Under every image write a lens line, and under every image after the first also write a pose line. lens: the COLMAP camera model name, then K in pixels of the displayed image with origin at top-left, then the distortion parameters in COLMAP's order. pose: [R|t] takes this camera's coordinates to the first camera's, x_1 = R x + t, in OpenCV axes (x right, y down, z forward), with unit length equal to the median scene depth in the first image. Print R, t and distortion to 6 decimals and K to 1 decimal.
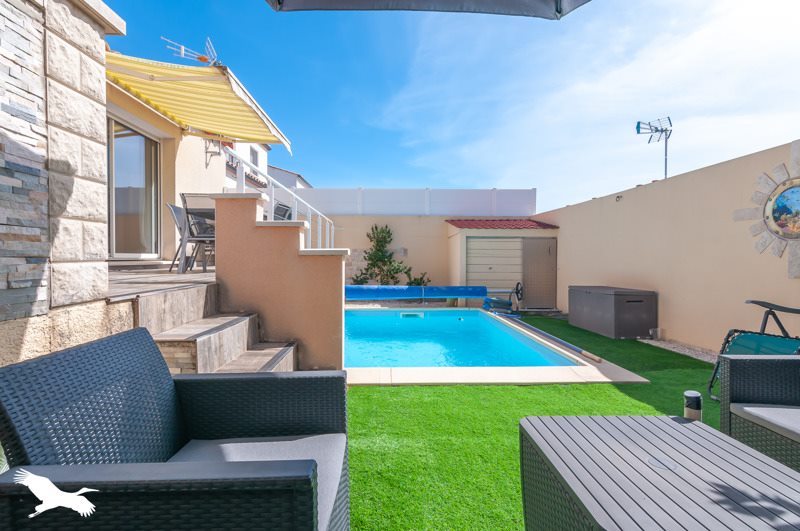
lens RADIAL K [[392.3, 0, 400.2], [0, 392.3, 263.1], [0, 0, 1]] dist [-0.002567, -0.000363]
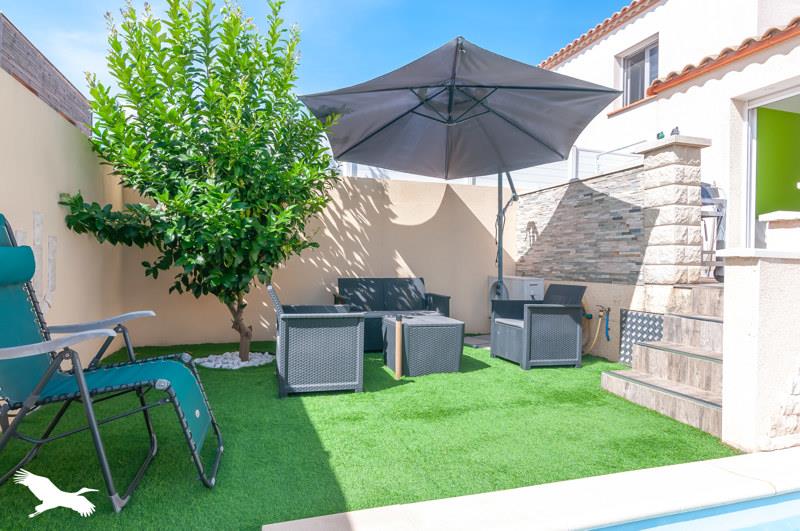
lens RADIAL K [[479.5, 0, 399.3], [0, 479.5, 265.6], [0, 0, 1]] dist [-0.000020, 0.000008]
pose [[-0.960152, -0.011000, -0.279262, 1.481911], [-0.016025, 0.999748, 0.015717, -0.020657], [0.279019, 0.019566, -0.960086, 3.605752]]
